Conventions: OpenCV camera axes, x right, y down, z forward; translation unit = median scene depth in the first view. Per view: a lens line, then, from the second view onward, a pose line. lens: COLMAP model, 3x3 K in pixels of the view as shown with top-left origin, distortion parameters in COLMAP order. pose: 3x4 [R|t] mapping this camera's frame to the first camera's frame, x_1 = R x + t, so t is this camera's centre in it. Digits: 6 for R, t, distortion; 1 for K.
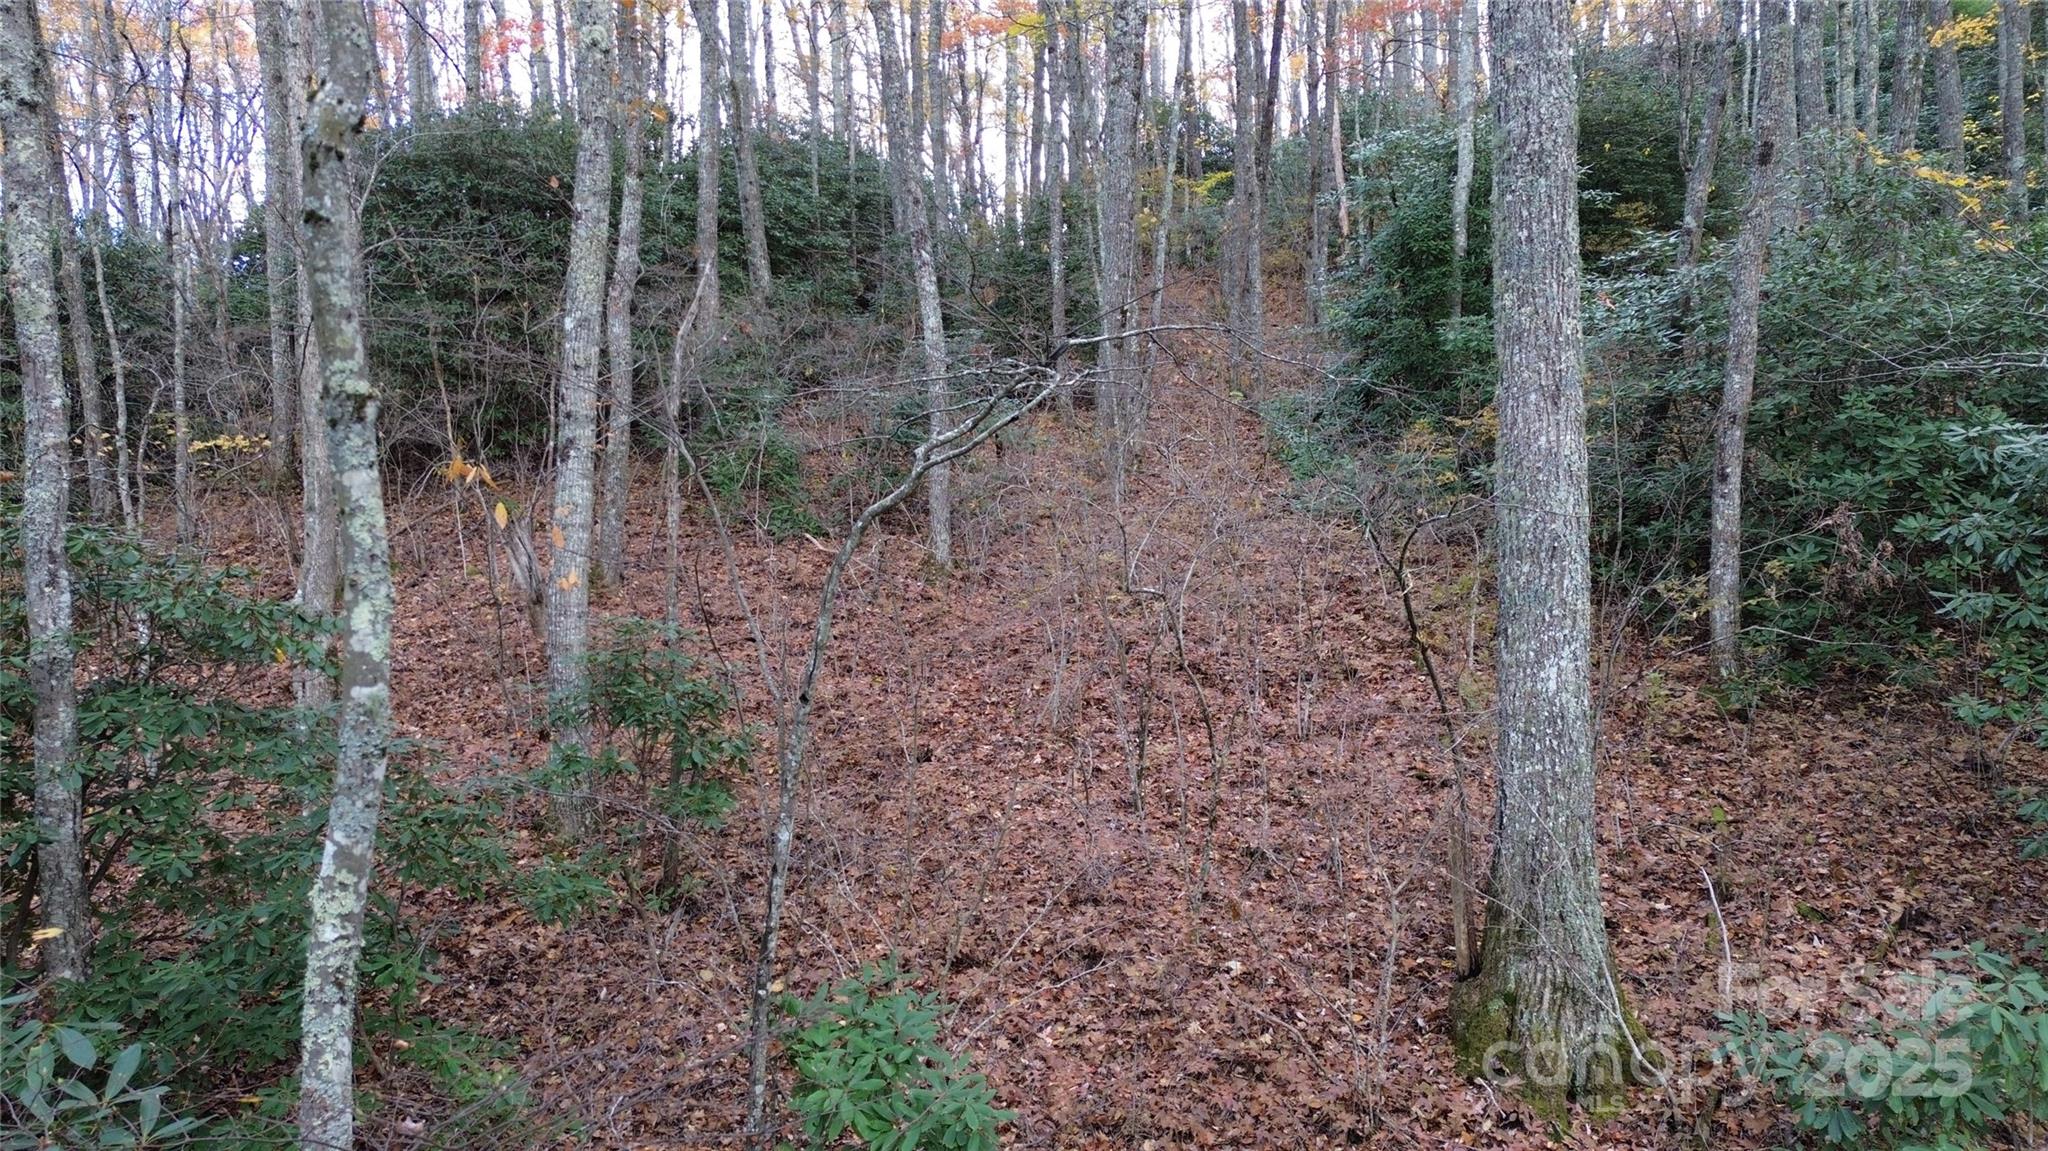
lens RADIAL K [[1447.5, 0, 1029.2], [0, 1447.5, 578.5], [0, 0, 1]] dist [0.081955, -0.056566]
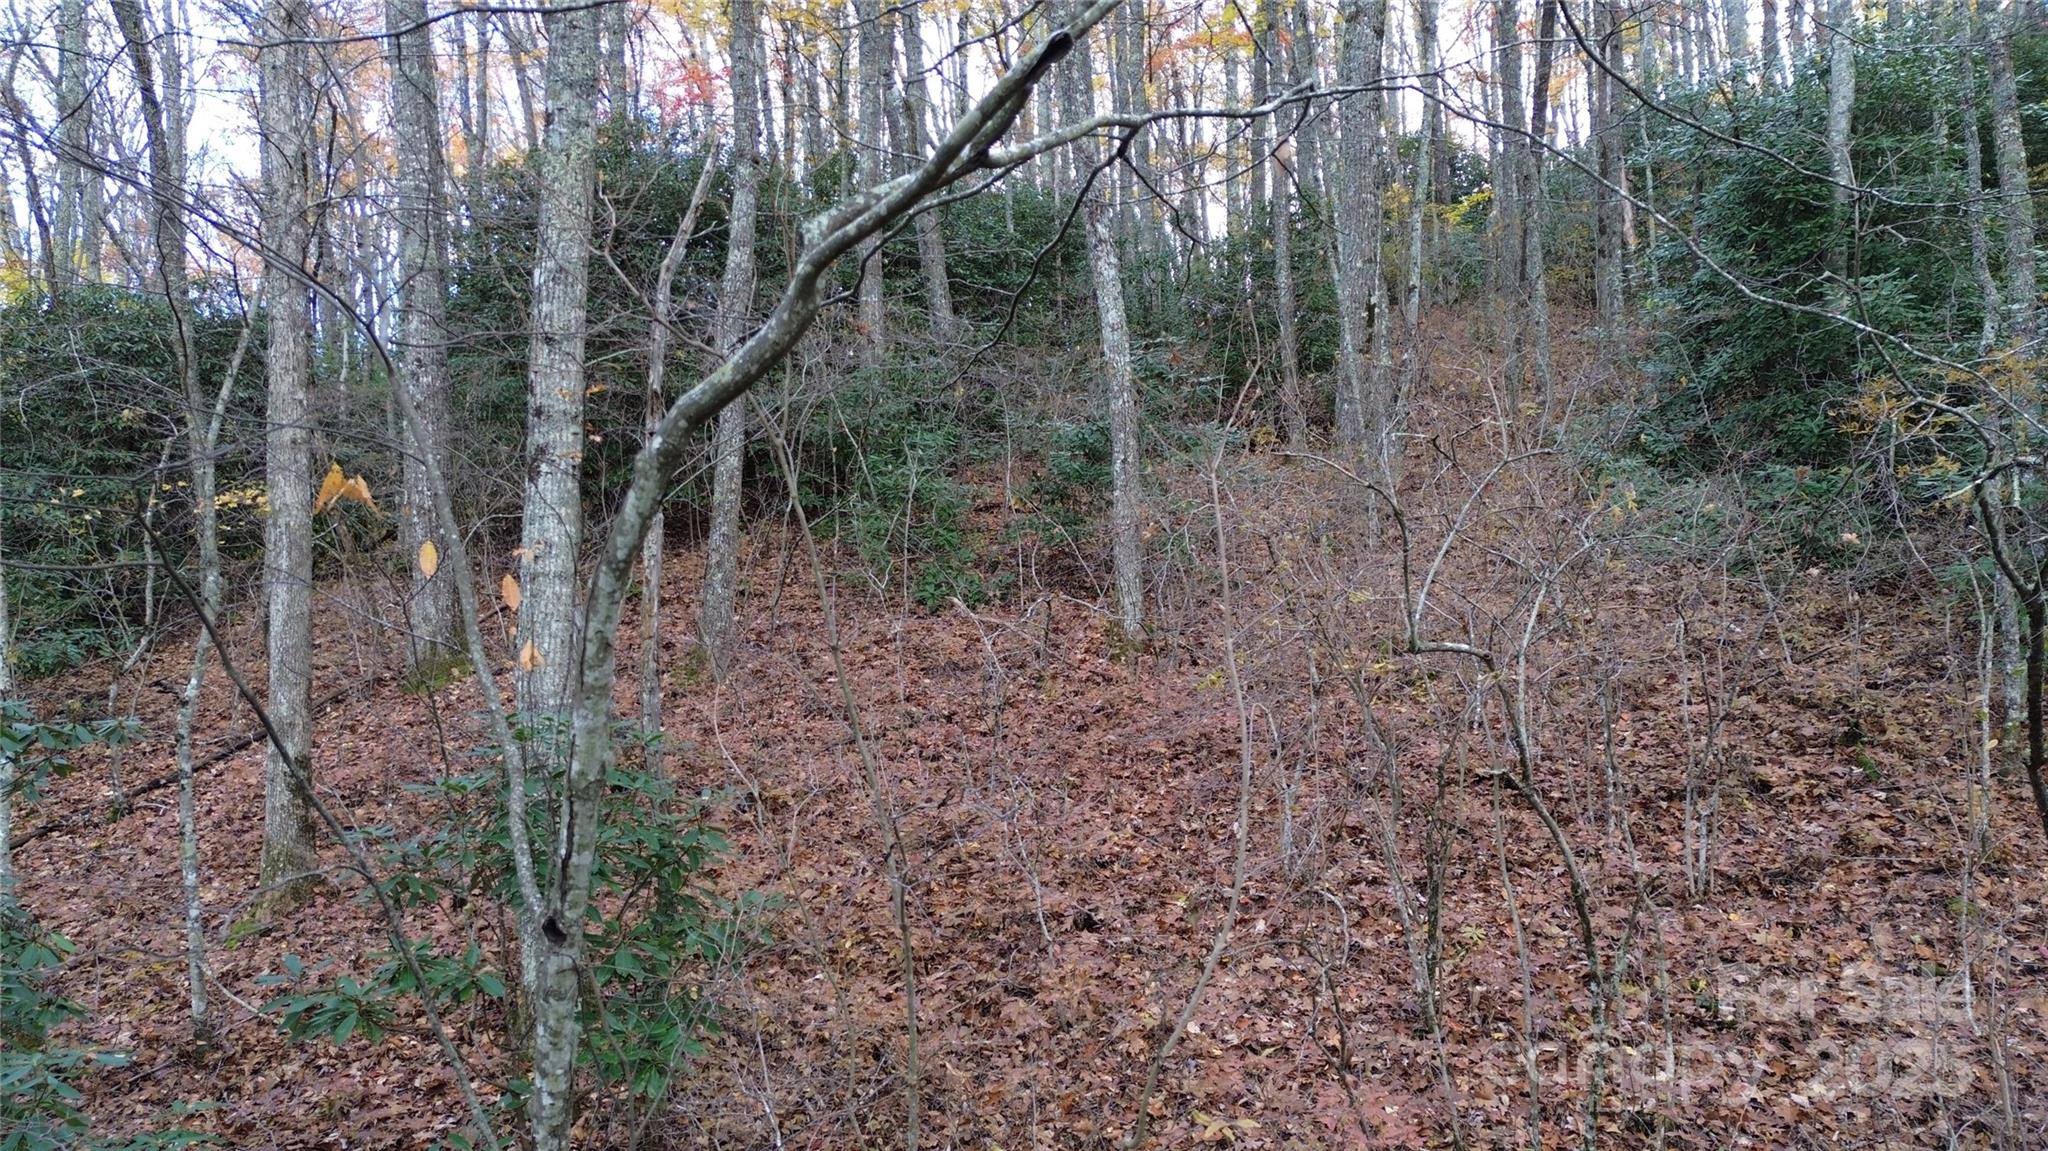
lens RADIAL K [[1447.5, 0, 1029.2], [0, 1447.5, 578.5], [0, 0, 1]] dist [0.081955, -0.056566]
pose [[0.986215, -0.025902, -0.163429, 0.016023], [0.015875, 0.997927, -0.062364, 0.010807], [0.164705, 0.058910, 0.984582, 0.378877]]
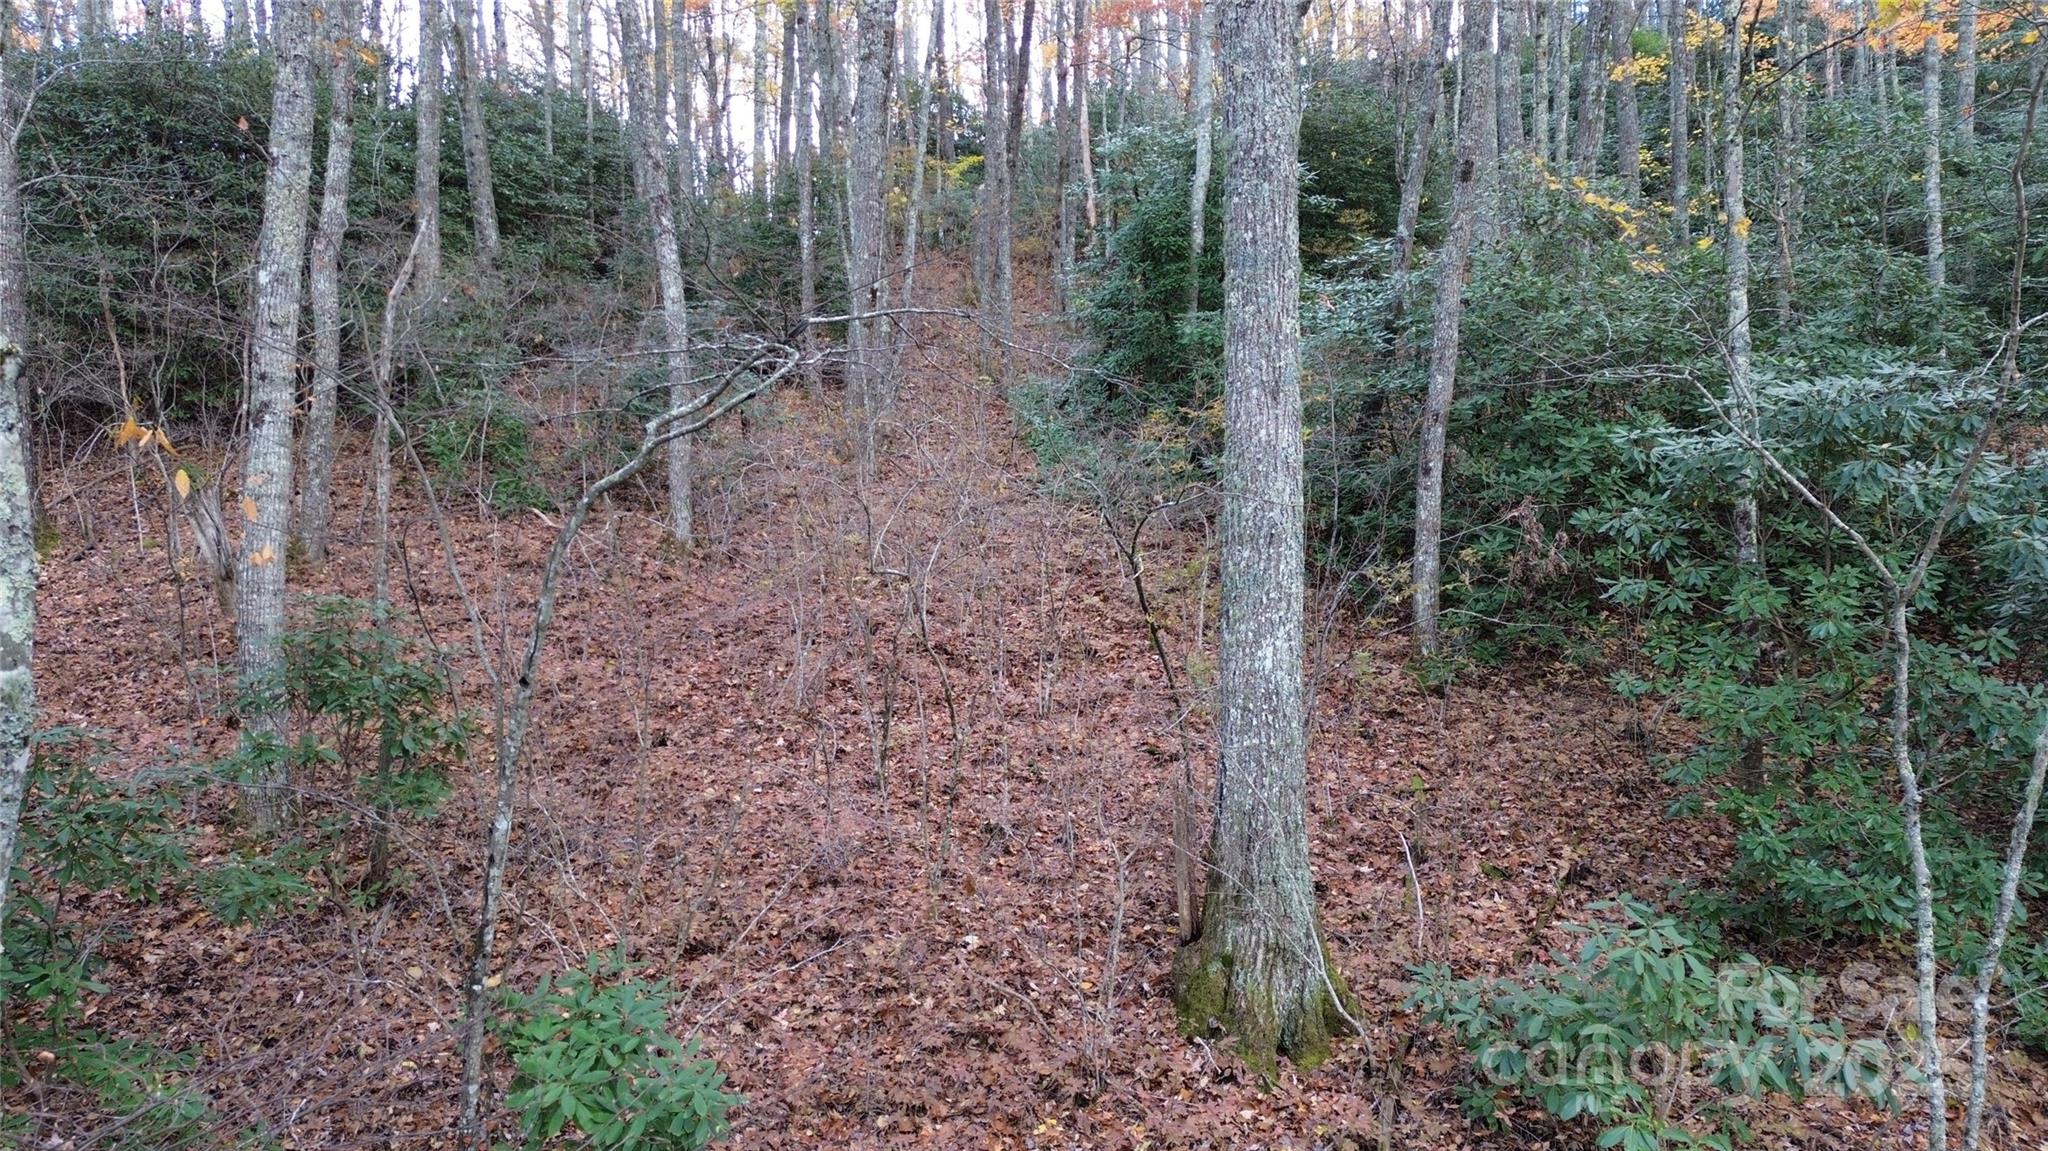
lens RADIAL K [[1447.5, 0, 1029.2], [0, 1447.5, 578.5], [0, 0, 1]] dist [0.081955, -0.056566]
pose [[0.985420, 0.007532, 0.169970, 0.004292], [-0.009763, 0.999877, 0.012295, -0.000204], [-0.169857, -0.013775, 0.985373, -0.003913]]
